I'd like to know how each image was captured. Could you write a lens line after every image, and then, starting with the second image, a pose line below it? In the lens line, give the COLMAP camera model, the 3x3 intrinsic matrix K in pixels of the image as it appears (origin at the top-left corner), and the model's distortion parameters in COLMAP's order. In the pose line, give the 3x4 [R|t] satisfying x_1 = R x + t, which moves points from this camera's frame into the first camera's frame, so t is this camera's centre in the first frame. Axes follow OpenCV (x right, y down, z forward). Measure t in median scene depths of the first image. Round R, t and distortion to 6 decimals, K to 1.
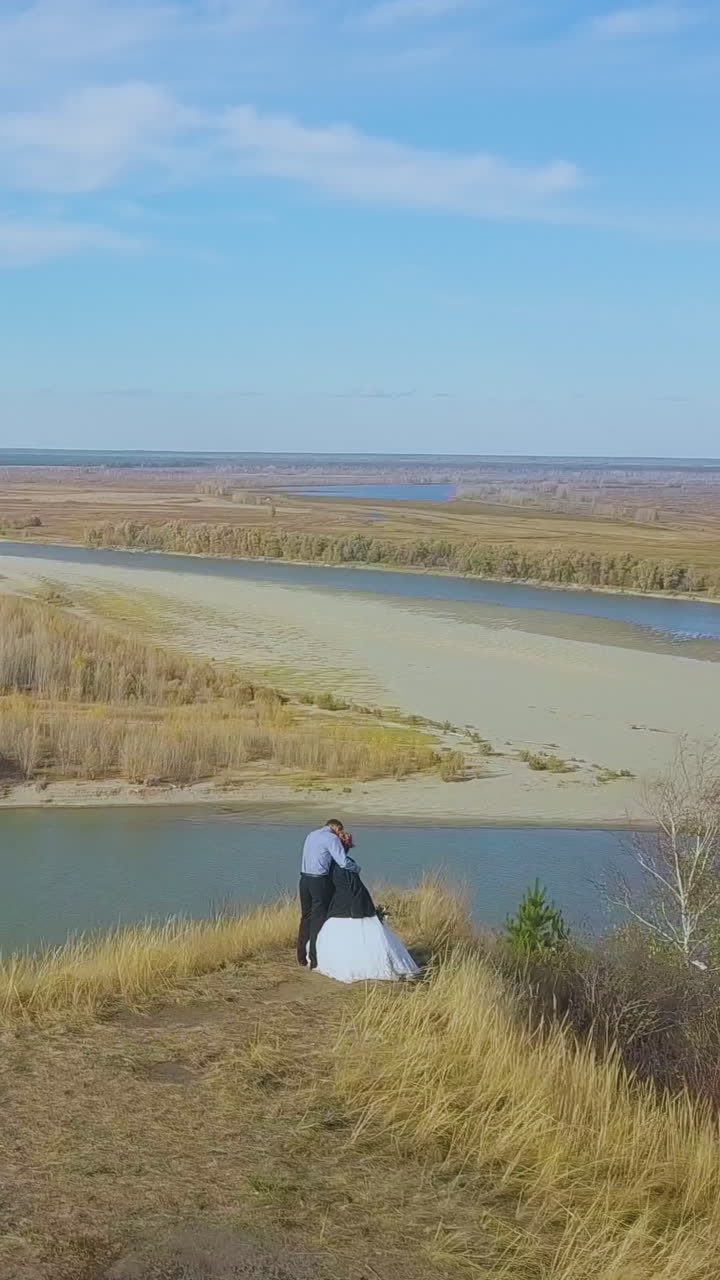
lens RADIAL K [[7520.2, 0, 360.6], [0, 7520.2, 641.6], [0, 0, 1]] dist [-1.082533, 0.000000]
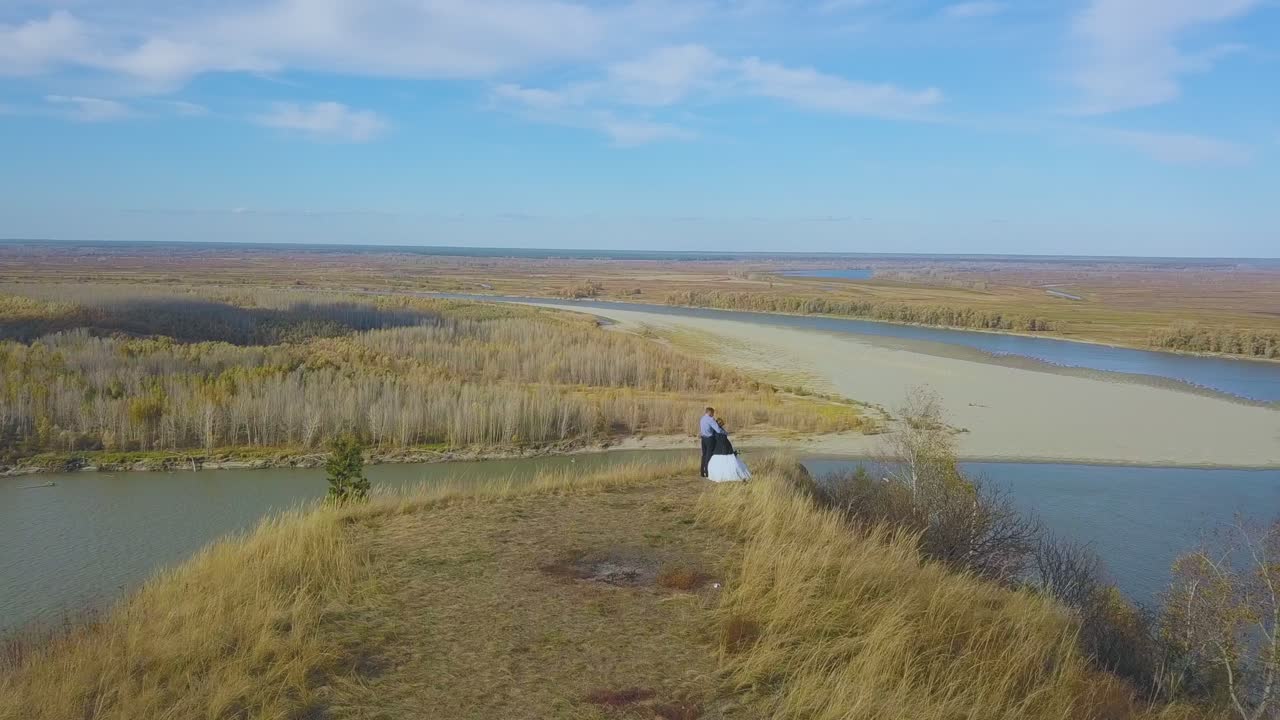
lens RADIAL K [[7520.2, 0, 639.8], [0, 7520.2, 359.7], [0, 0, 1]] dist [-1.082533, 0.000000]
pose [[0.997530, -0.003069, -0.070174, 0.082907], [0.002190, 0.999918, -0.012600, 0.022909], [0.070207, 0.012415, 0.997455, -0.785056]]
